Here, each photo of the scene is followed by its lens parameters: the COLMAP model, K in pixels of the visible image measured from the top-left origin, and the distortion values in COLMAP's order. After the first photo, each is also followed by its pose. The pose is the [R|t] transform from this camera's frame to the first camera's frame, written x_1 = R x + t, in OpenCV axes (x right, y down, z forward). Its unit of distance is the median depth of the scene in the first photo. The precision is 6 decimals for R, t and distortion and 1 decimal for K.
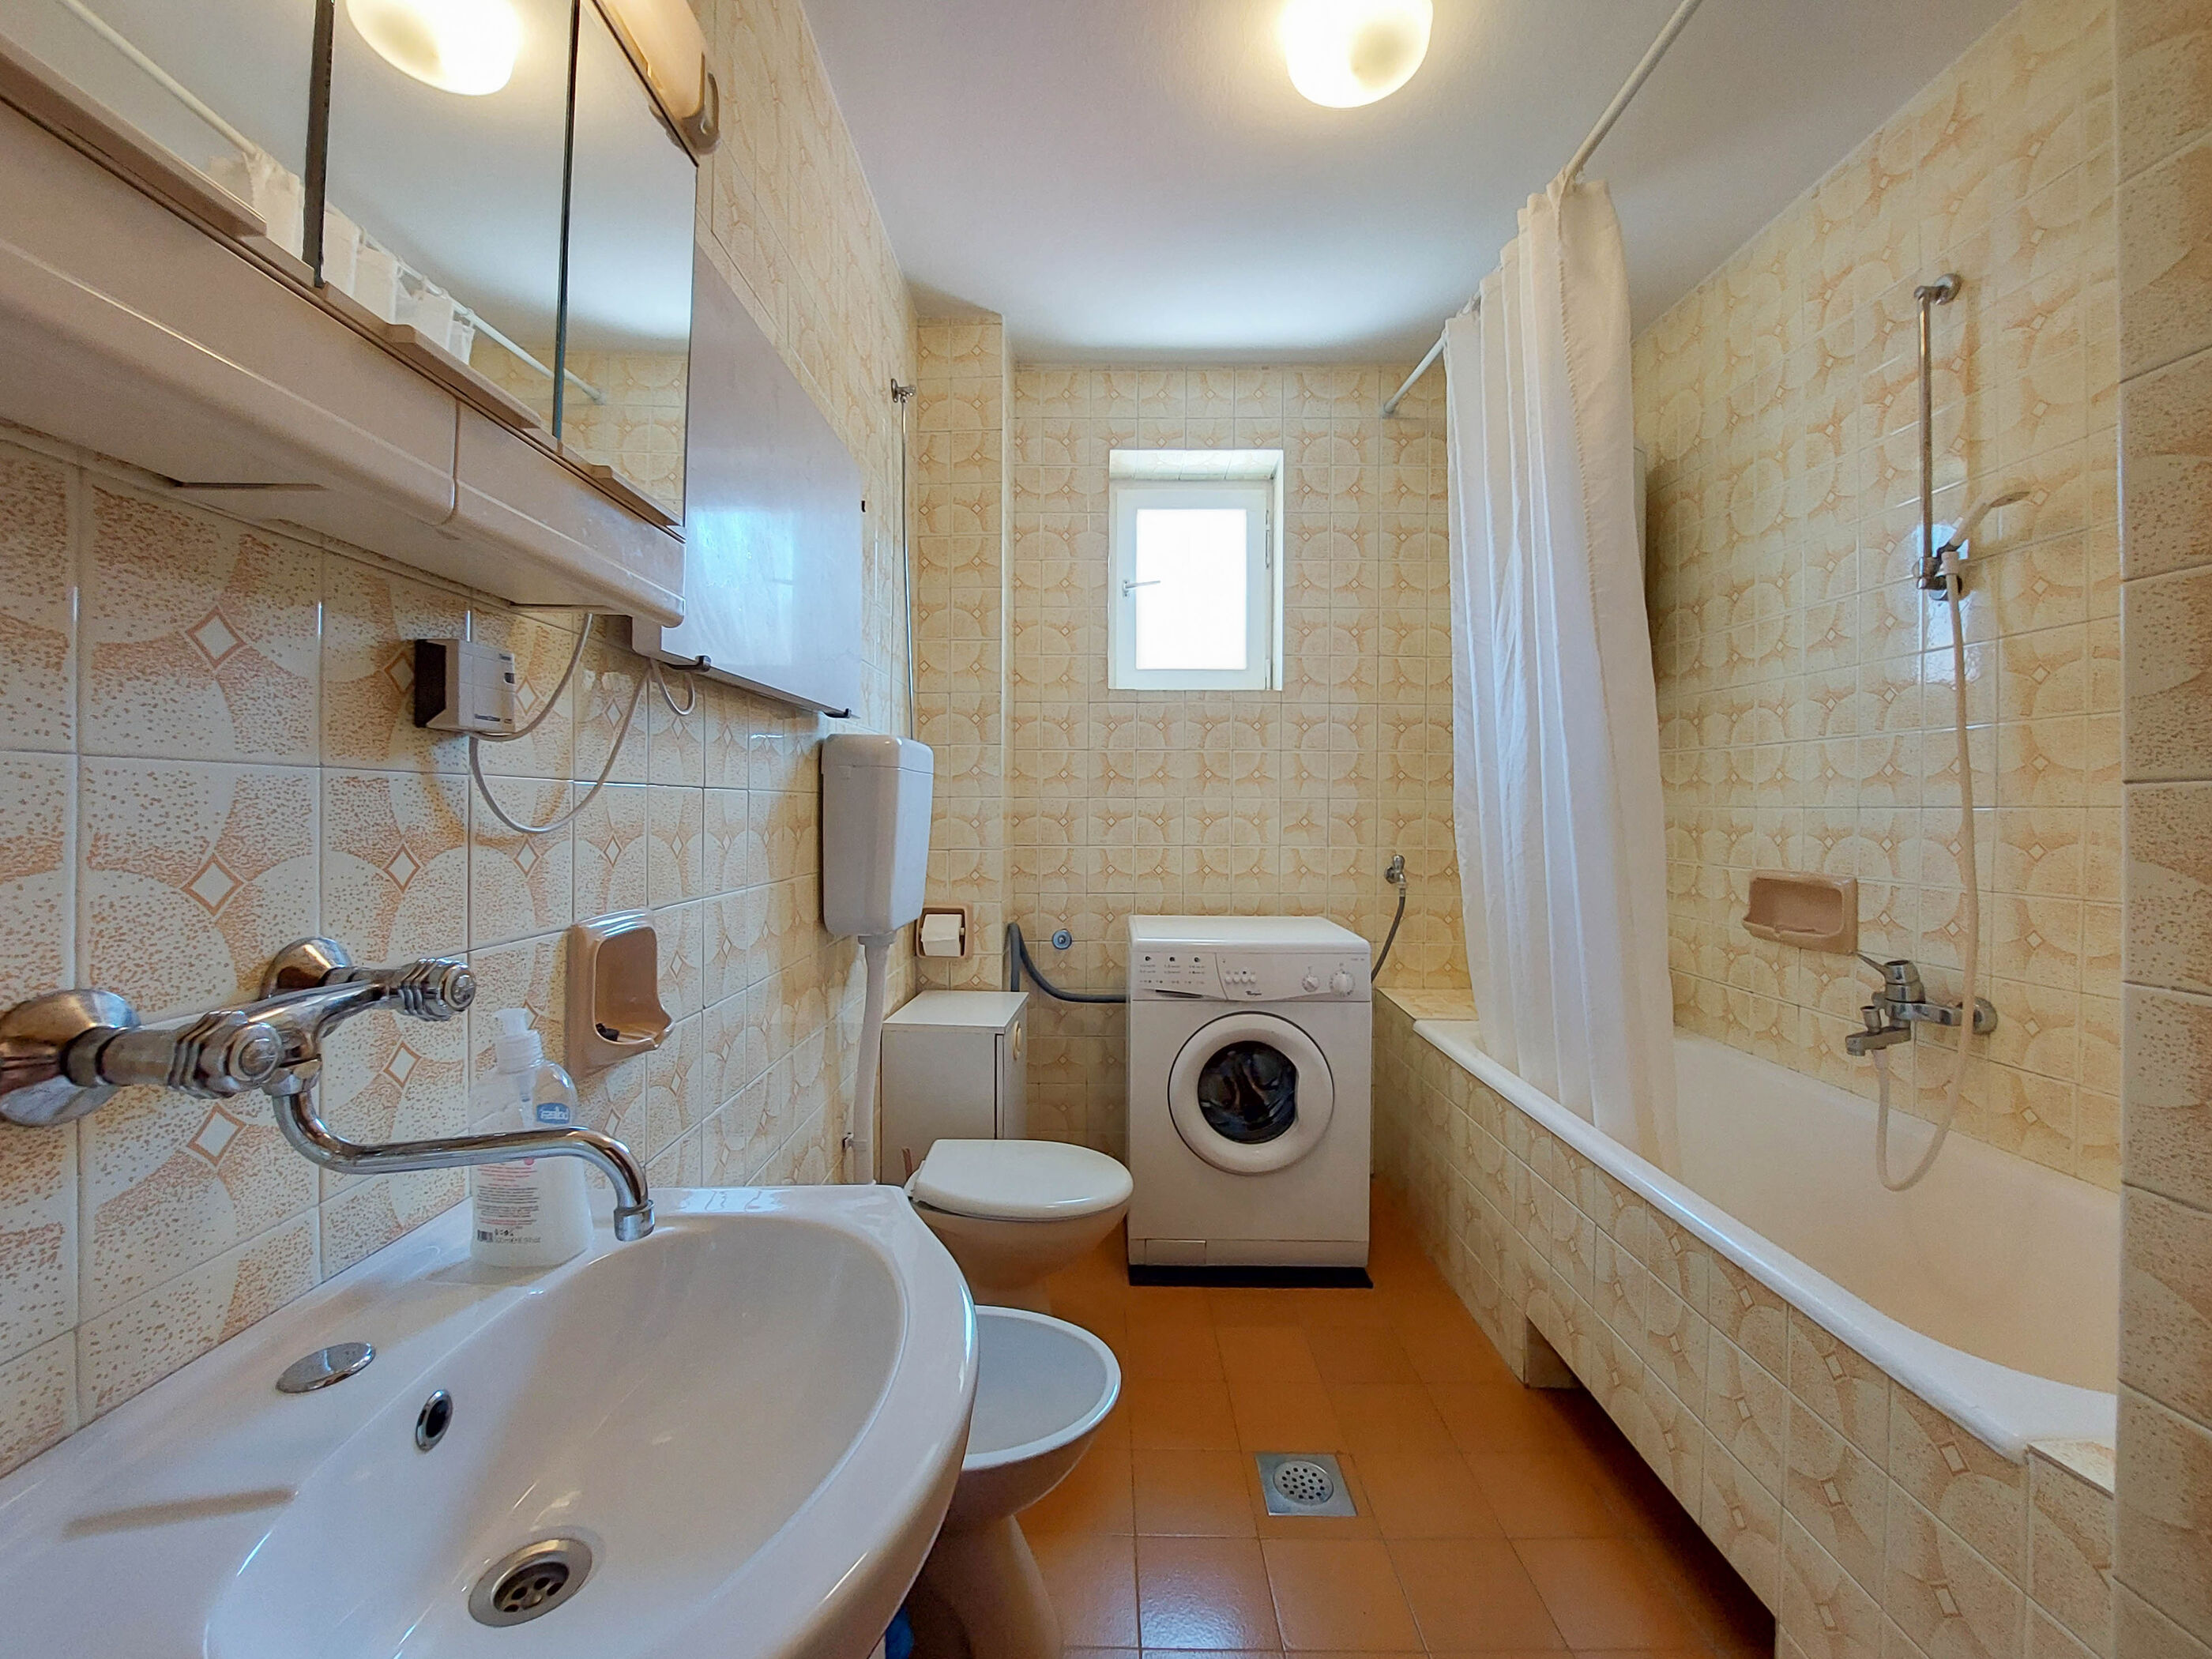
lens RADIAL K [[924.1, 0, 1077.4], [0, 924.1, 785.7], [0, 0, 1]] dist [-0.014790, -0.000347]
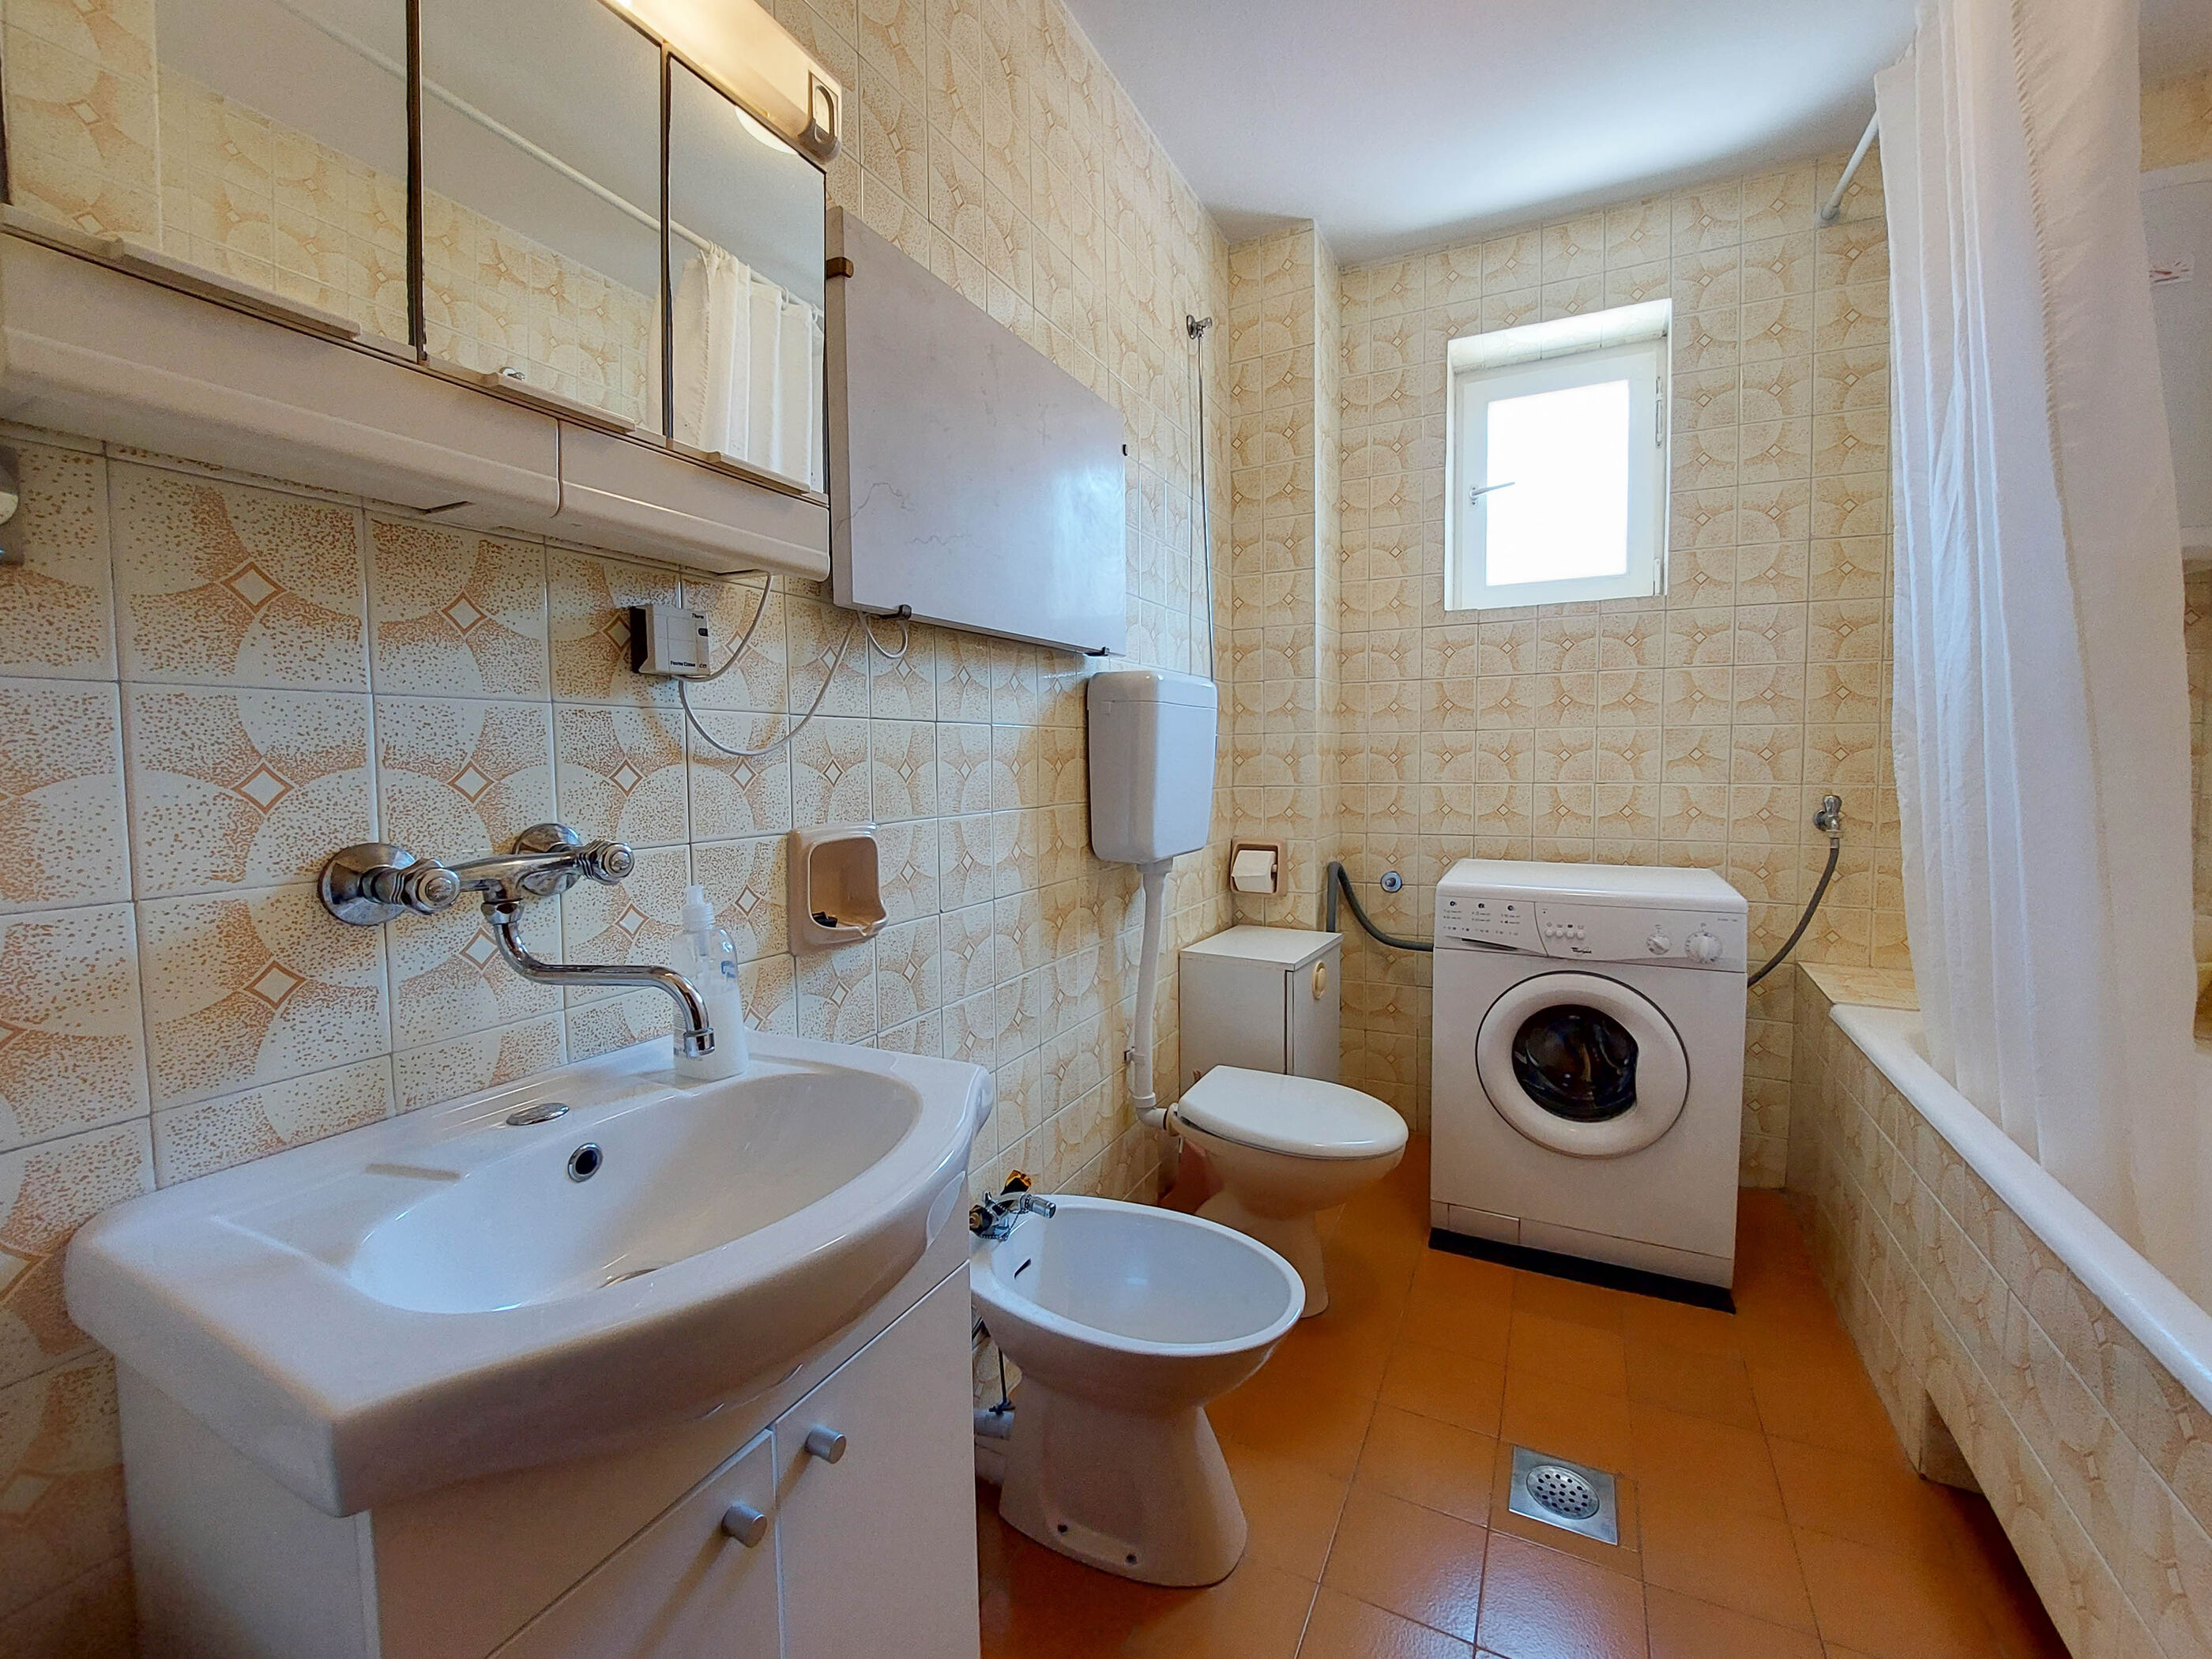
lens RADIAL K [[924.1, 0, 1077.4], [0, 924.1, 785.7], [0, 0, 1]] dist [-0.014790, -0.000347]
pose [[0.893260, 0.002152, -0.449535, 0.162187], [0.023275, 0.998426, 0.051028, 0.016534], [0.448937, -0.056045, 0.891804, 0.029414]]
